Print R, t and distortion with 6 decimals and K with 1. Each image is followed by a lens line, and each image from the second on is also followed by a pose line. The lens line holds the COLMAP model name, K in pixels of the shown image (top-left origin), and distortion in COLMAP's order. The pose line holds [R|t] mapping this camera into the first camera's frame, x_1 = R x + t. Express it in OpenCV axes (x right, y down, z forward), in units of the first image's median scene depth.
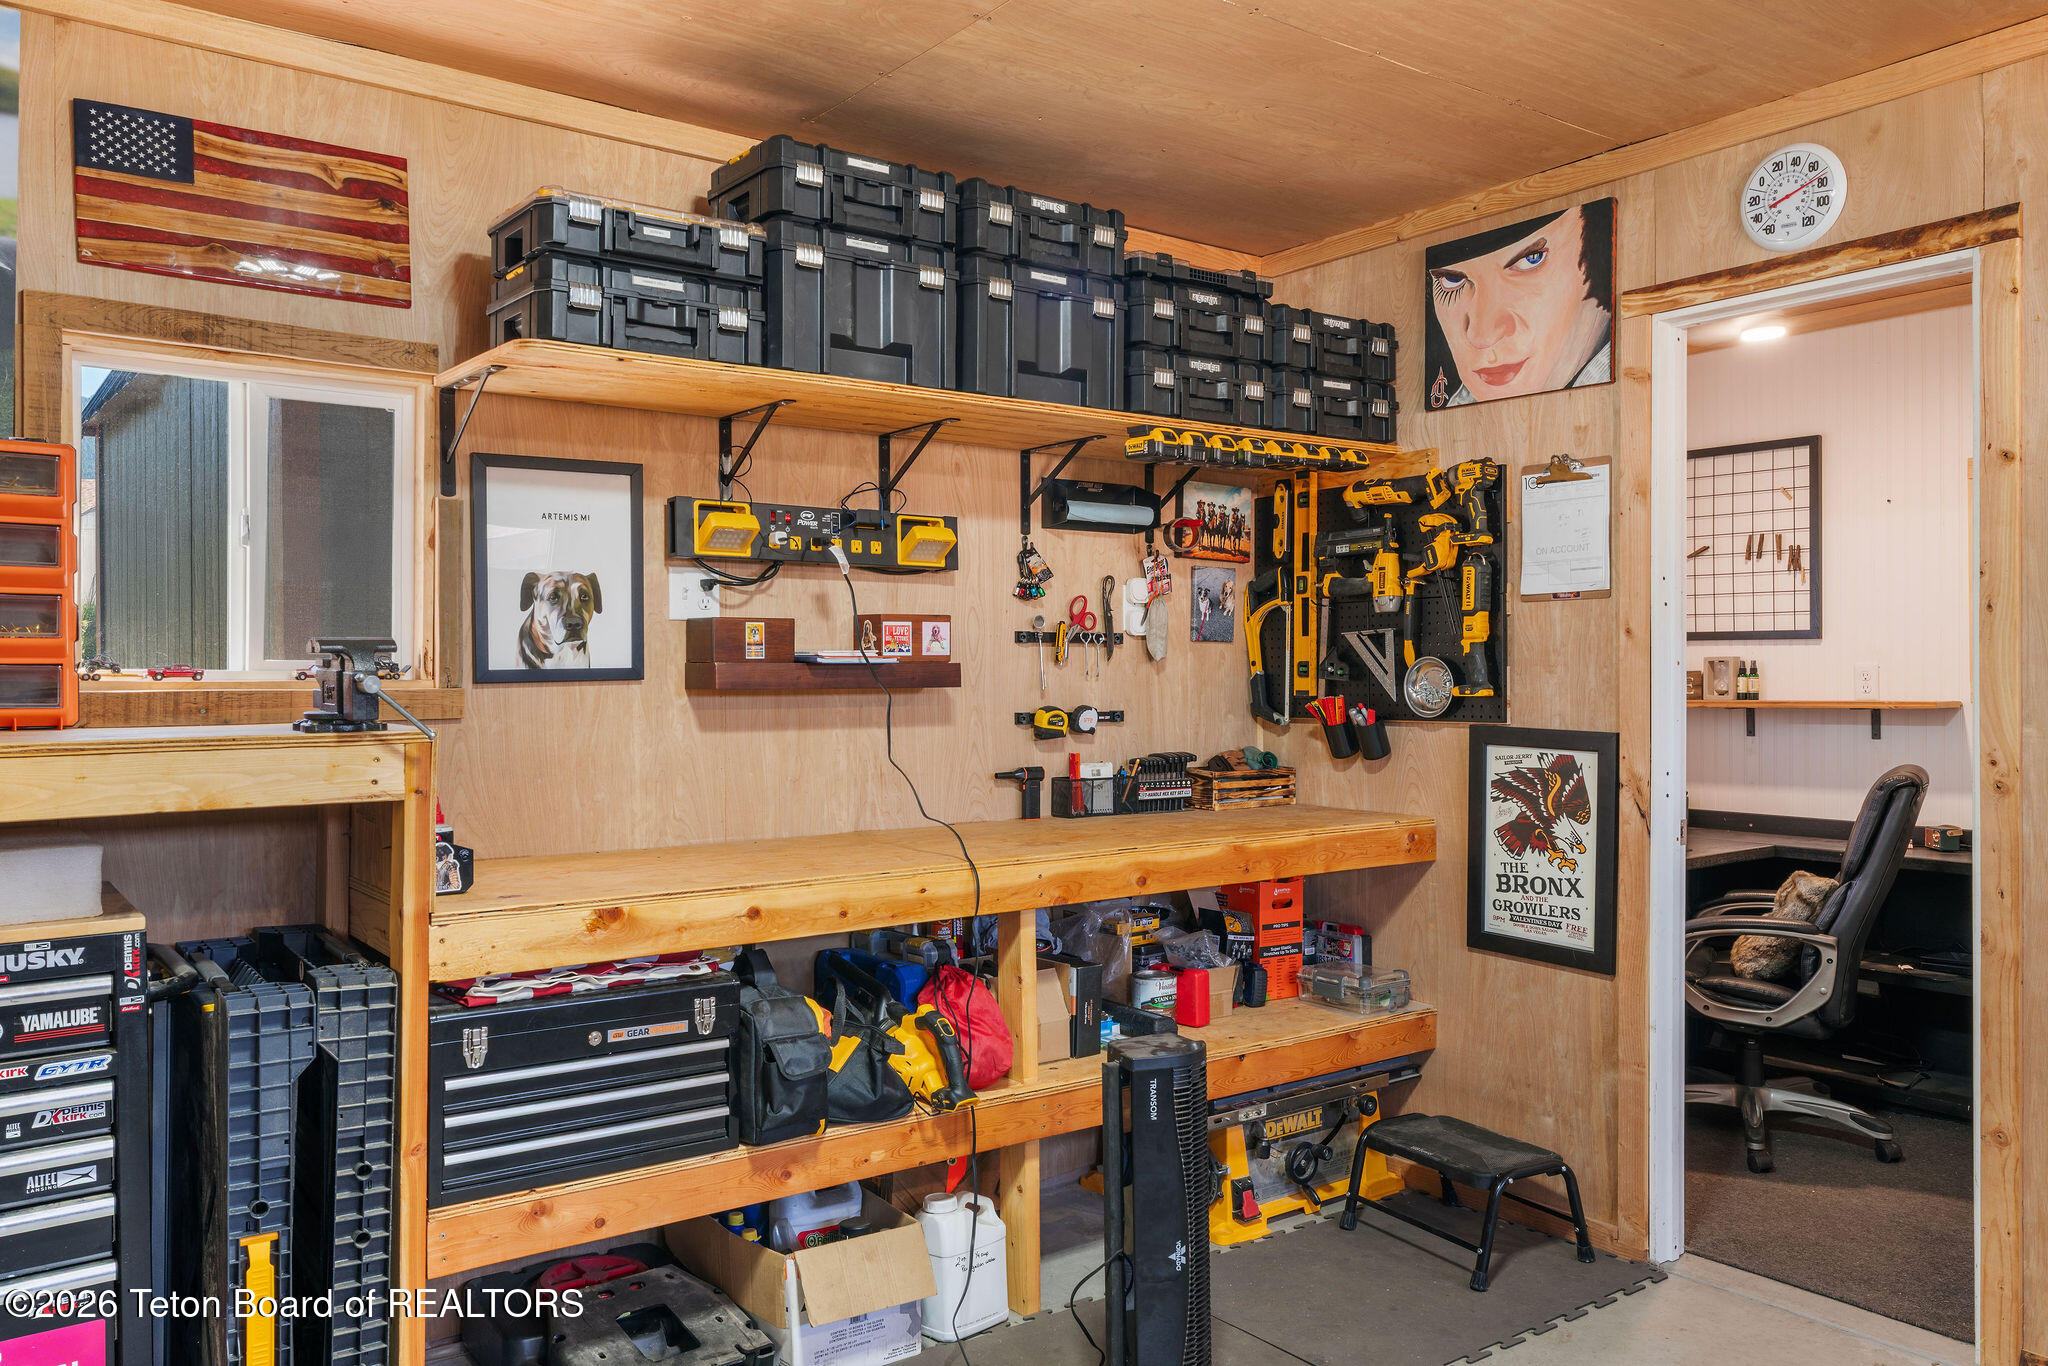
lens RADIAL K [[1521.0, 0, 1020.3], [0, 1521.0, 676.3], [0, 0, 1]] dist [0.012925, 0.005893]
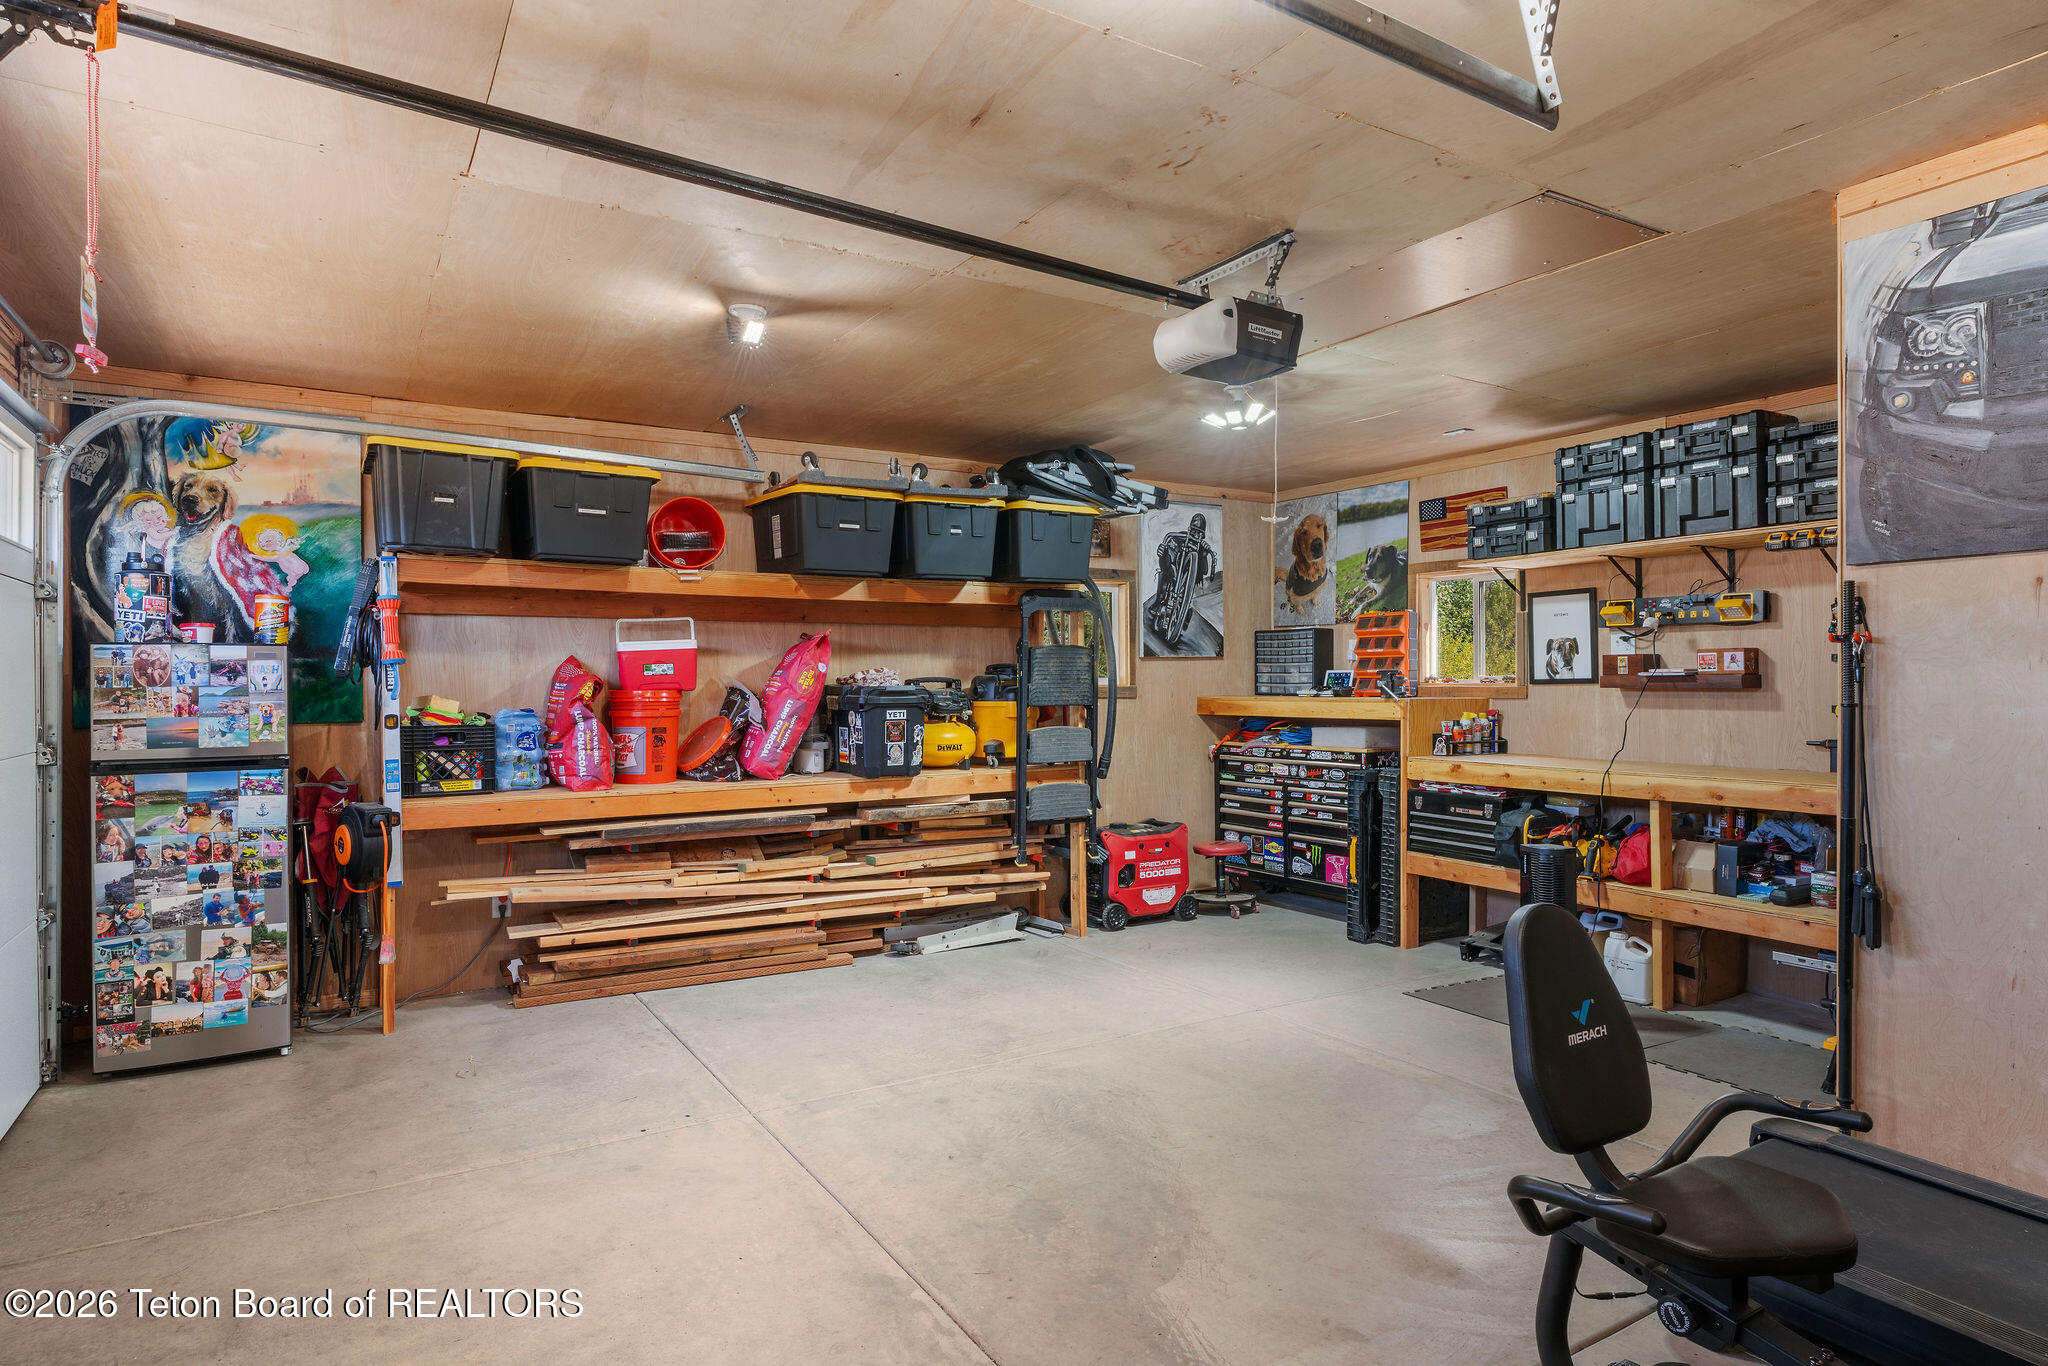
lens RADIAL K [[1133.2, 0, 1023.2], [0, 1133.2, 683.2], [0, 0, 1]] dist [-0.000240, -0.000025]
pose [[-0.086012, 0.001605, -0.996293, 0.760686], [-0.005985, 0.999980, 0.002127, 0.001805], [0.996276, 0.006145, -0.086001, 0.156939]]
